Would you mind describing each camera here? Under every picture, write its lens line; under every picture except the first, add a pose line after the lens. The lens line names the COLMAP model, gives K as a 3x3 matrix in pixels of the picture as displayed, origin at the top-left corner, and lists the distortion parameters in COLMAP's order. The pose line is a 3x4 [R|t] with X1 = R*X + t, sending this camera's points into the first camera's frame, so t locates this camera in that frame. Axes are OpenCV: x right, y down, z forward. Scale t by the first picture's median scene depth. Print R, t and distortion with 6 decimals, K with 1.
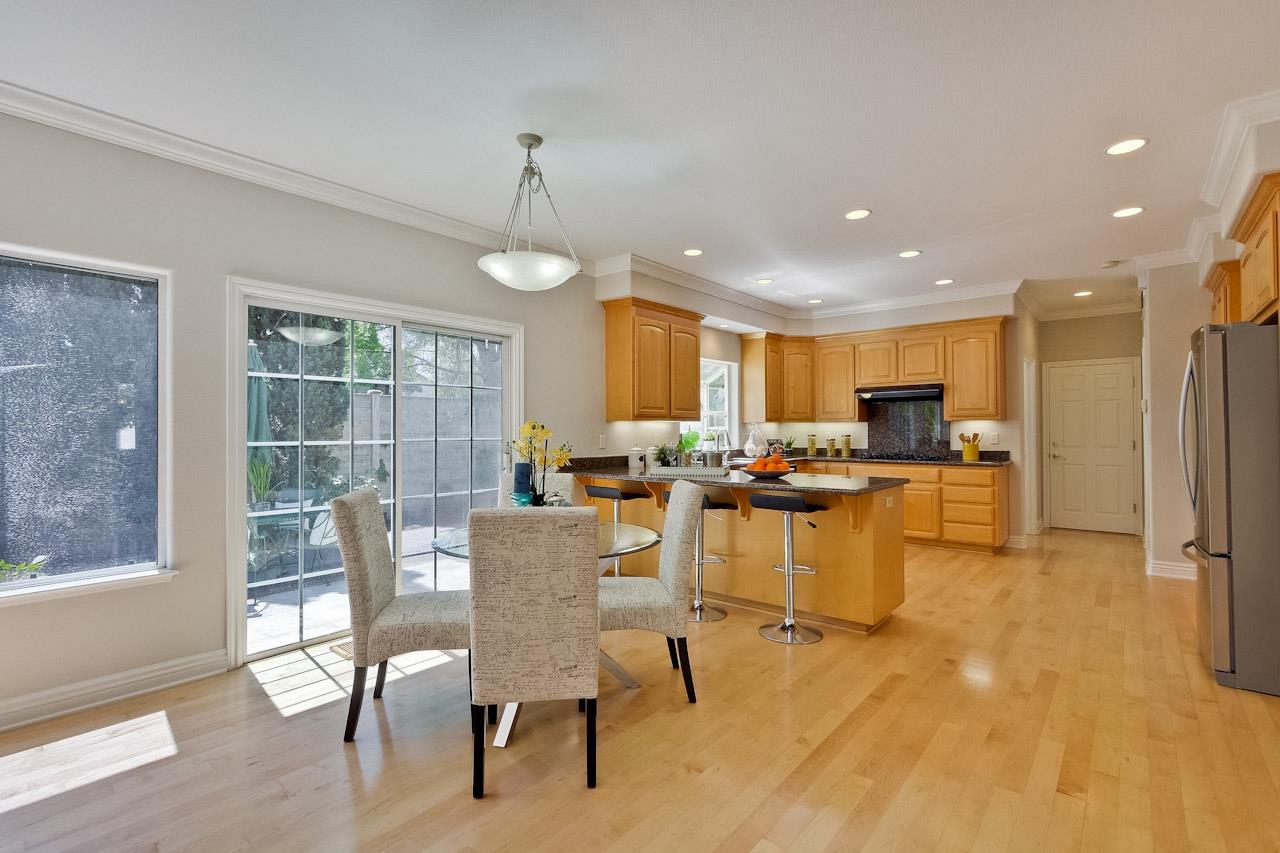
lens RADIAL K [[585.1, 0, 635.4], [0, 585.1, 425.6], [0, 0, 1]] dist [0.000510, 0.001452]
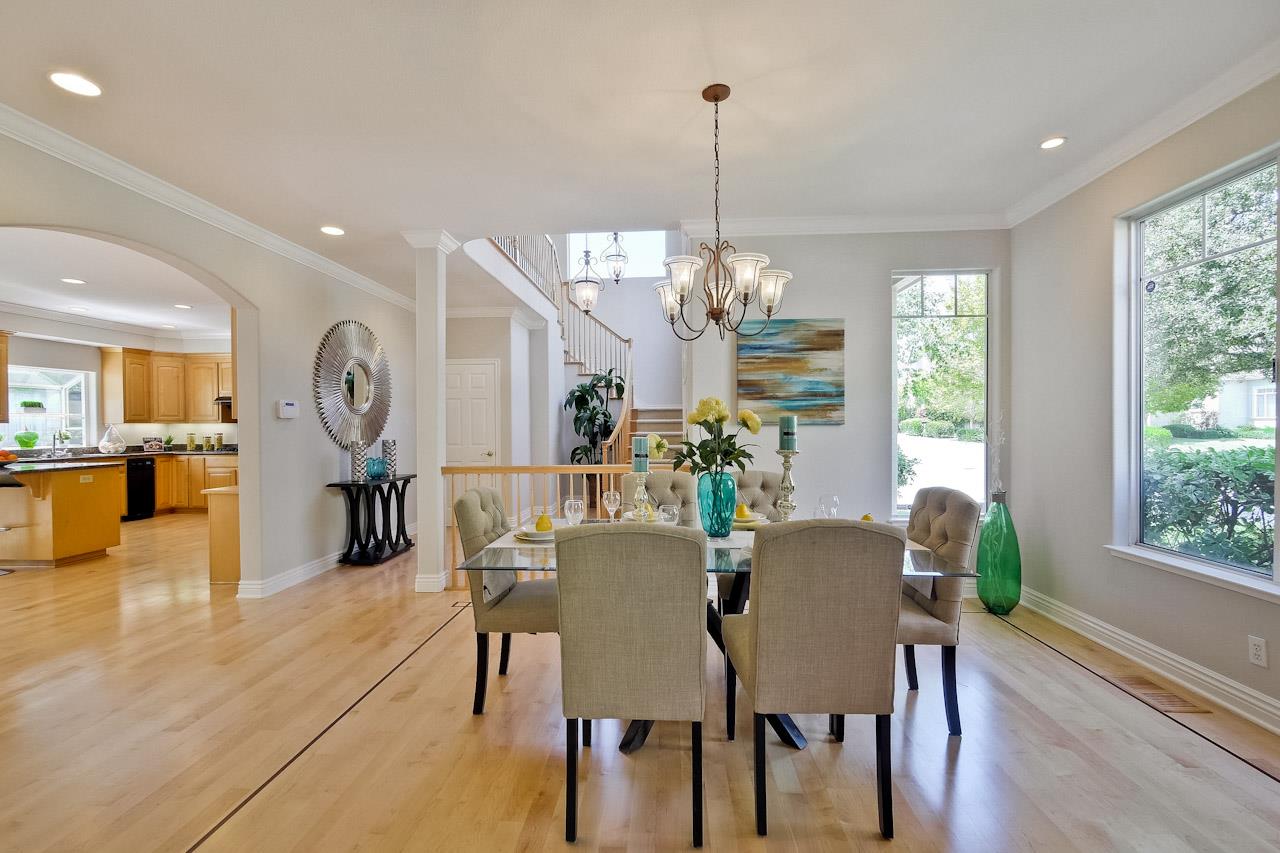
lens RADIAL K [[563.5, 0, 638.0], [0, 563.5, 429.1], [0, 0, 1]] dist [0.001099, 0.000940]
pose [[0.811568, -0.005697, 0.584231, 0.419713], [-0.000253, 0.999949, 0.010103, -0.006143], [-0.584258, -0.008347, 0.811525, -0.568214]]
